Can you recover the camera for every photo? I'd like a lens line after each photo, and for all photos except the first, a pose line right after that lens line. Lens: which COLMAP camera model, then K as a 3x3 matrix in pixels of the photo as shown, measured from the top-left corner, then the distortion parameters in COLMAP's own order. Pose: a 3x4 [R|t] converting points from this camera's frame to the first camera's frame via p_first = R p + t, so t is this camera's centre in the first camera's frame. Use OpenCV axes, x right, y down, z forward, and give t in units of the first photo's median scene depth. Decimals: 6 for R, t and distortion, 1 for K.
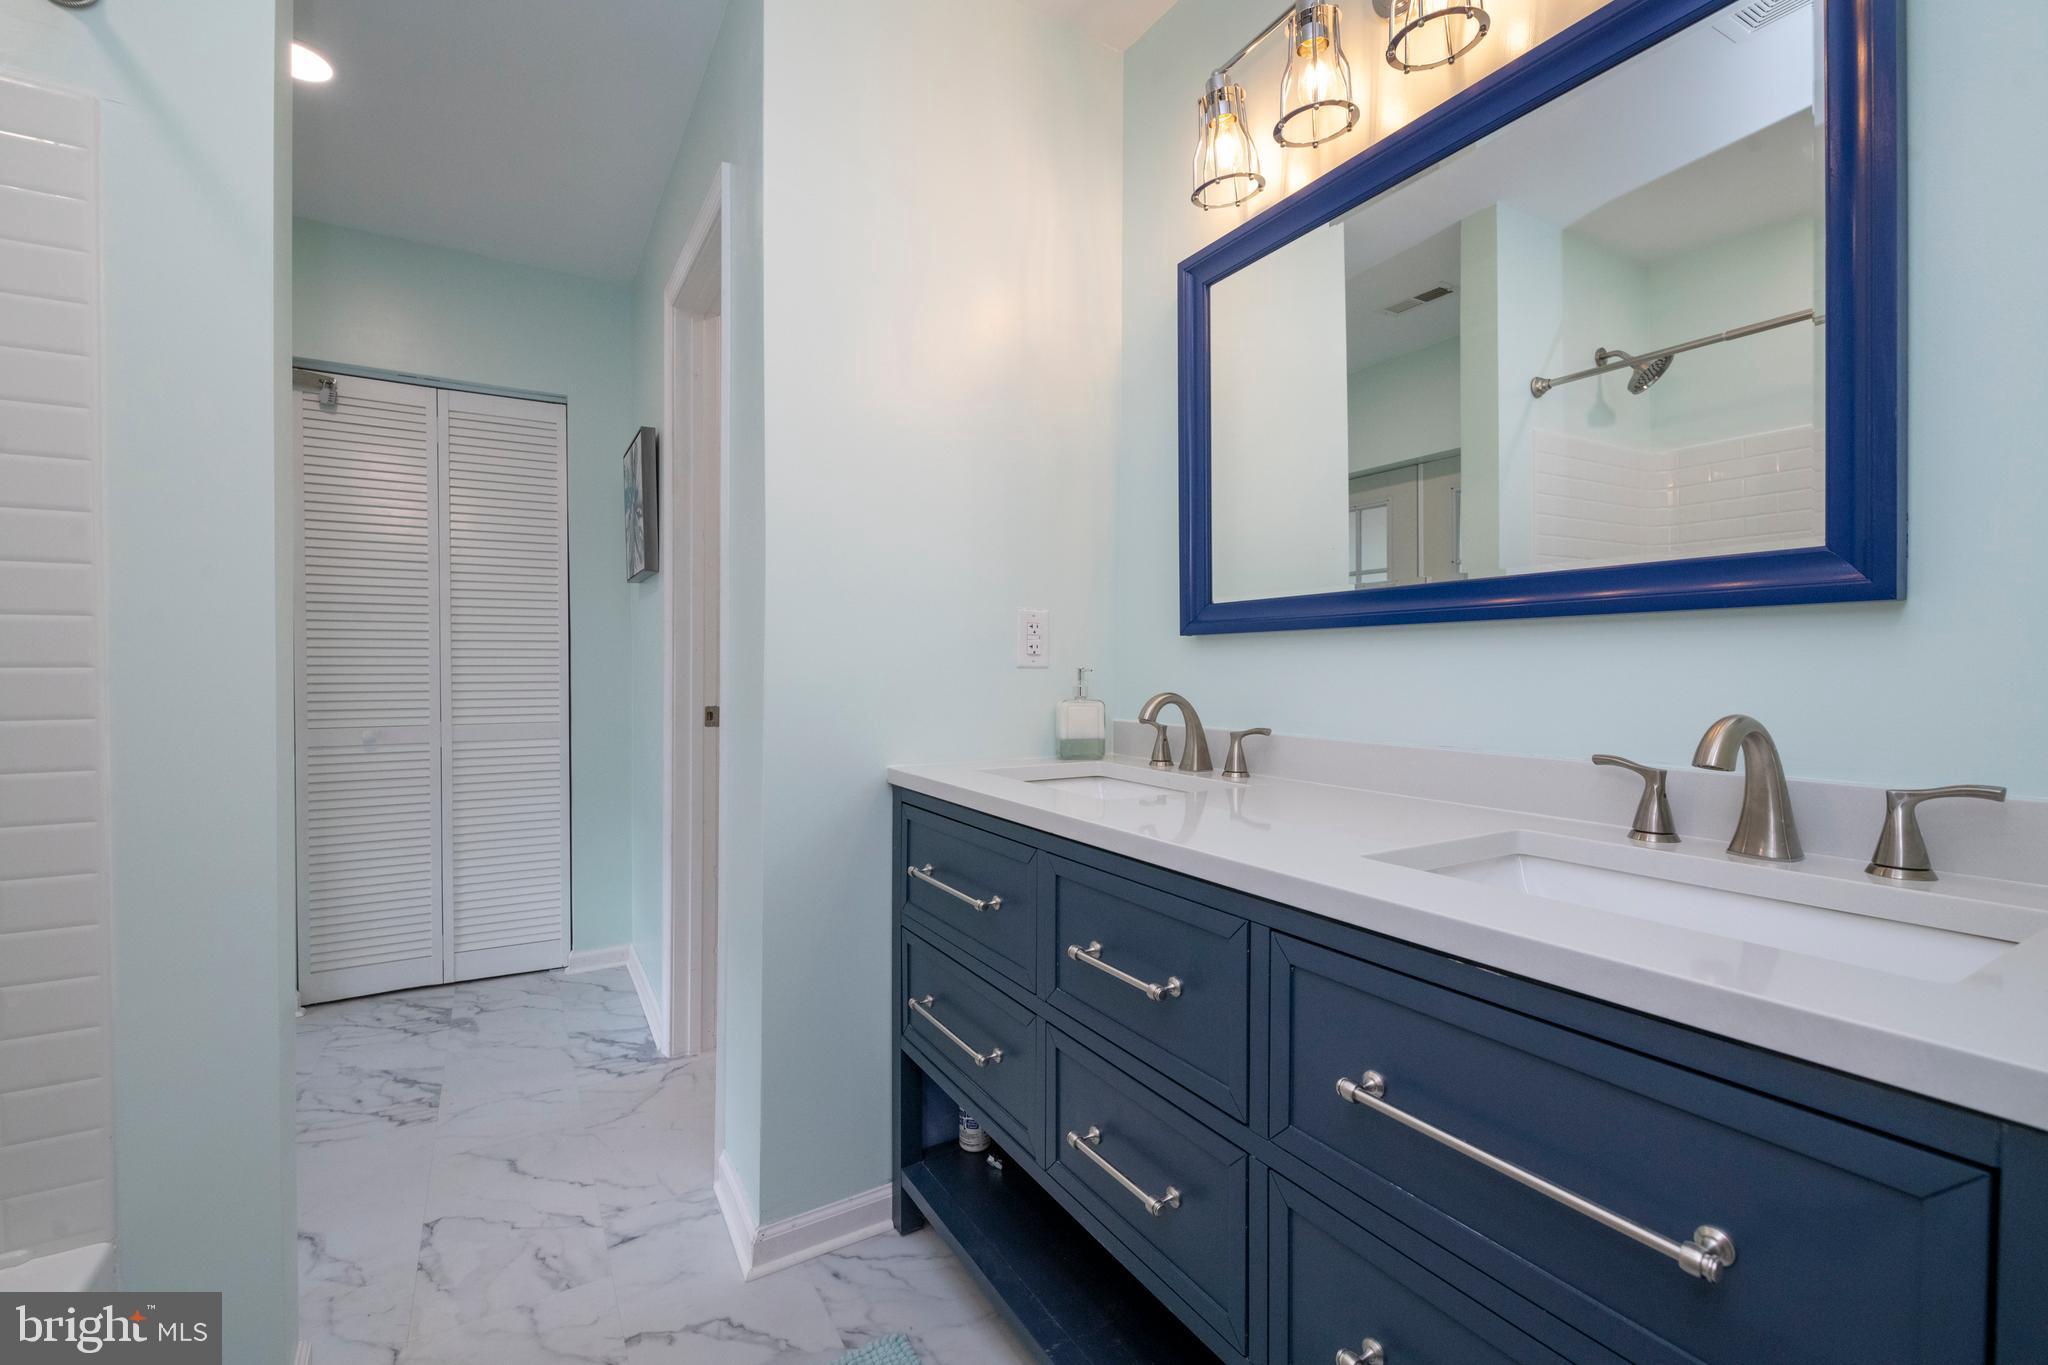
lens RADIAL K [[870.5, 0, 1023.4], [0, 870.5, 672.5], [0, 0, 1]] dist [0.001219, -0.002000]
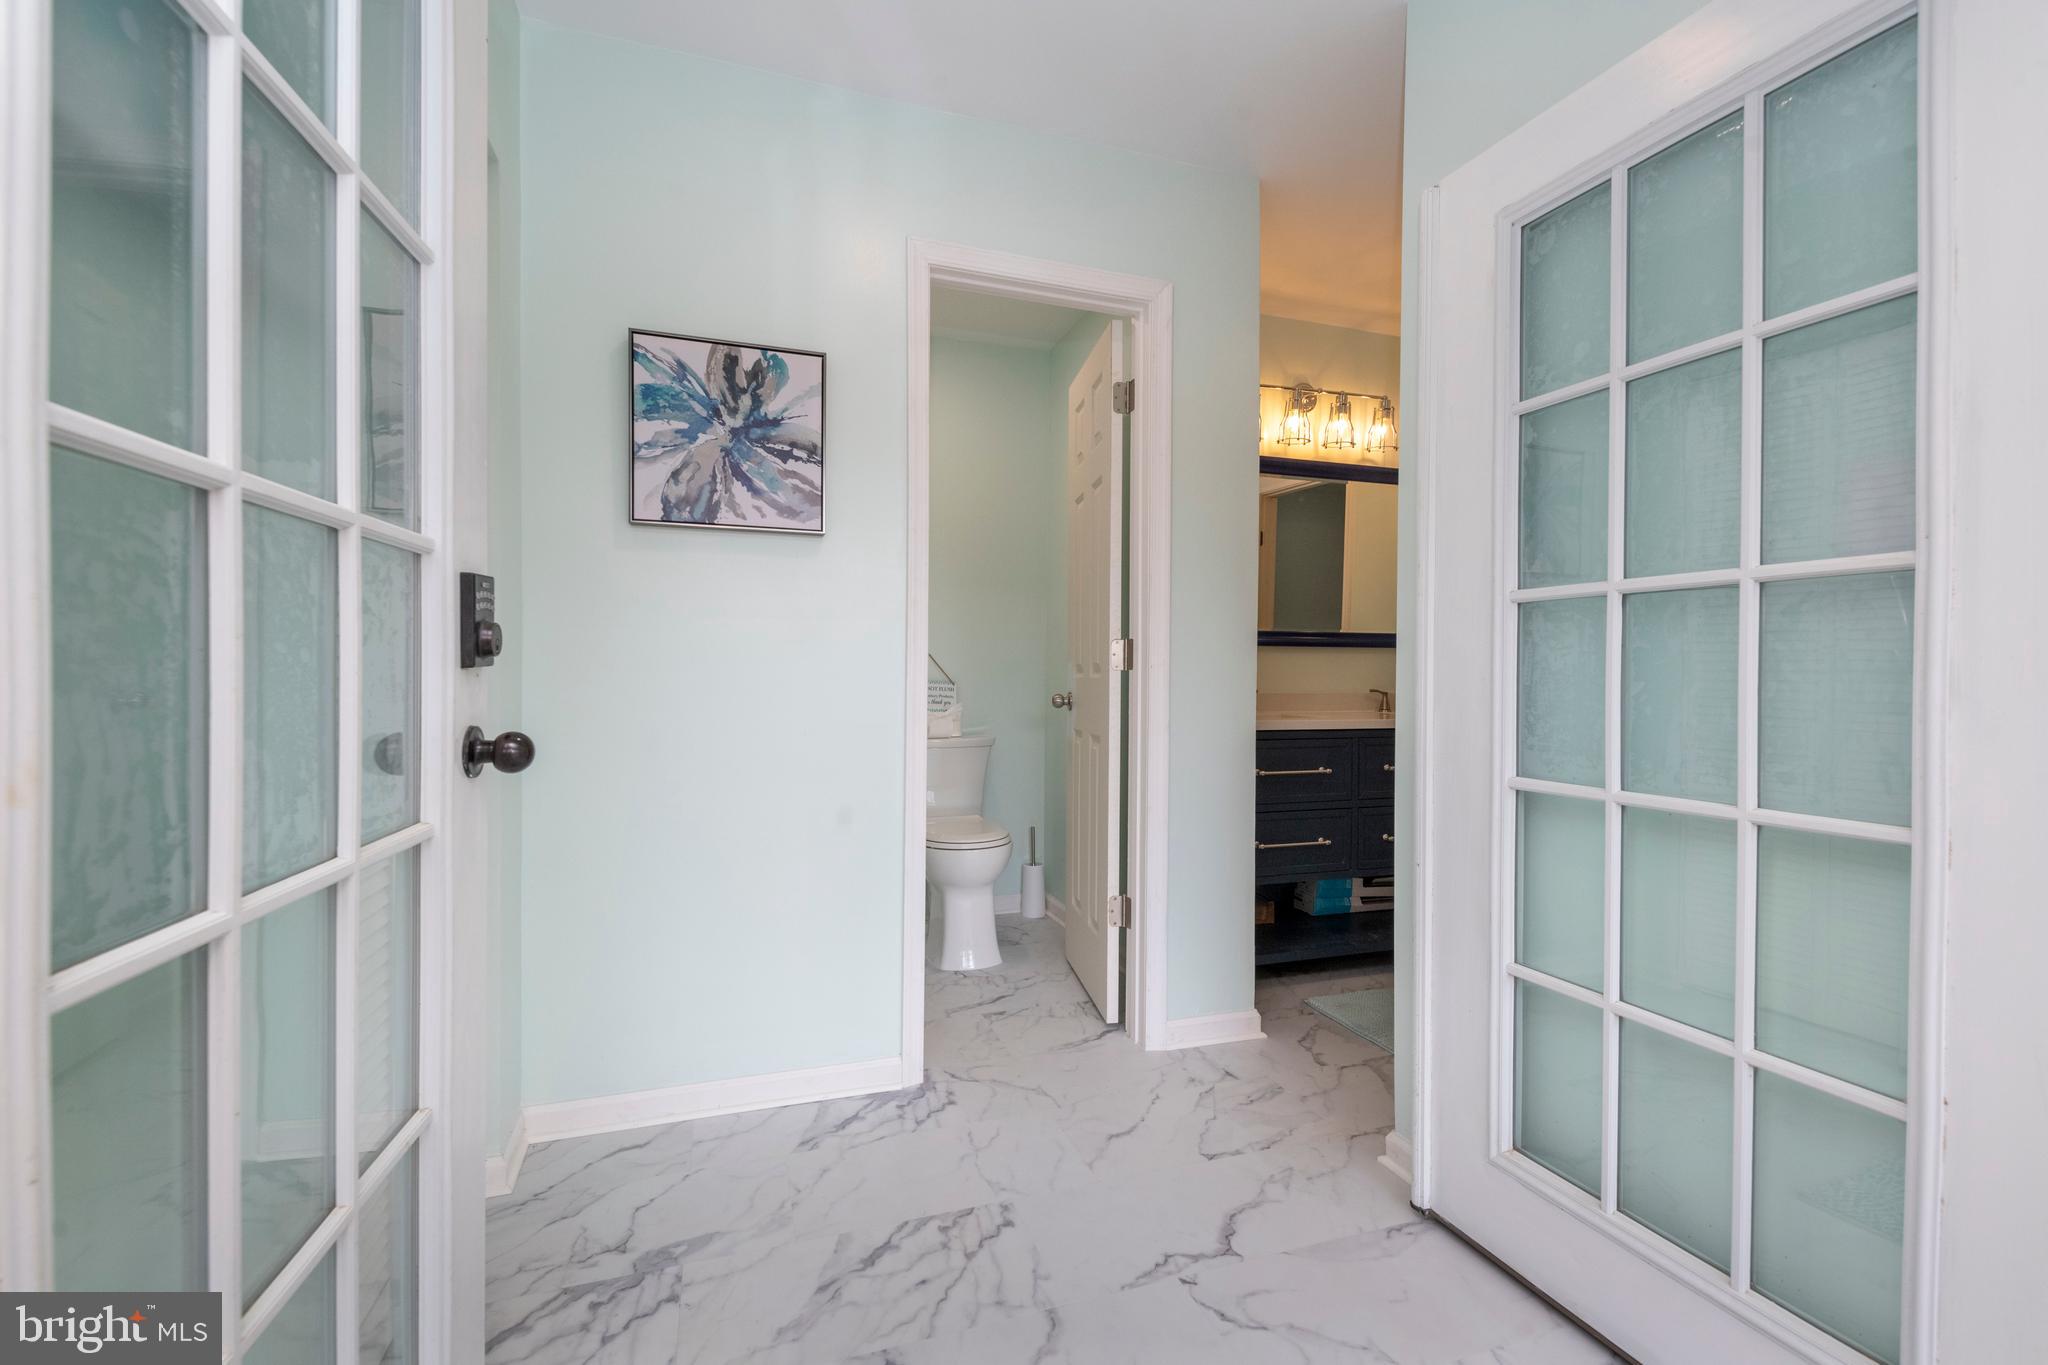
lens RADIAL K [[851.2, 0, 1029.7], [0, 851.2, 676.0], [0, 0, 1]] dist [0.002183, 0.000049]
pose [[0.222058, -0.006132, 0.975014, -1.302252], [0.003155, 0.999980, 0.005571, 0.008086], [-0.975028, 0.001839, 0.222073, 0.712658]]
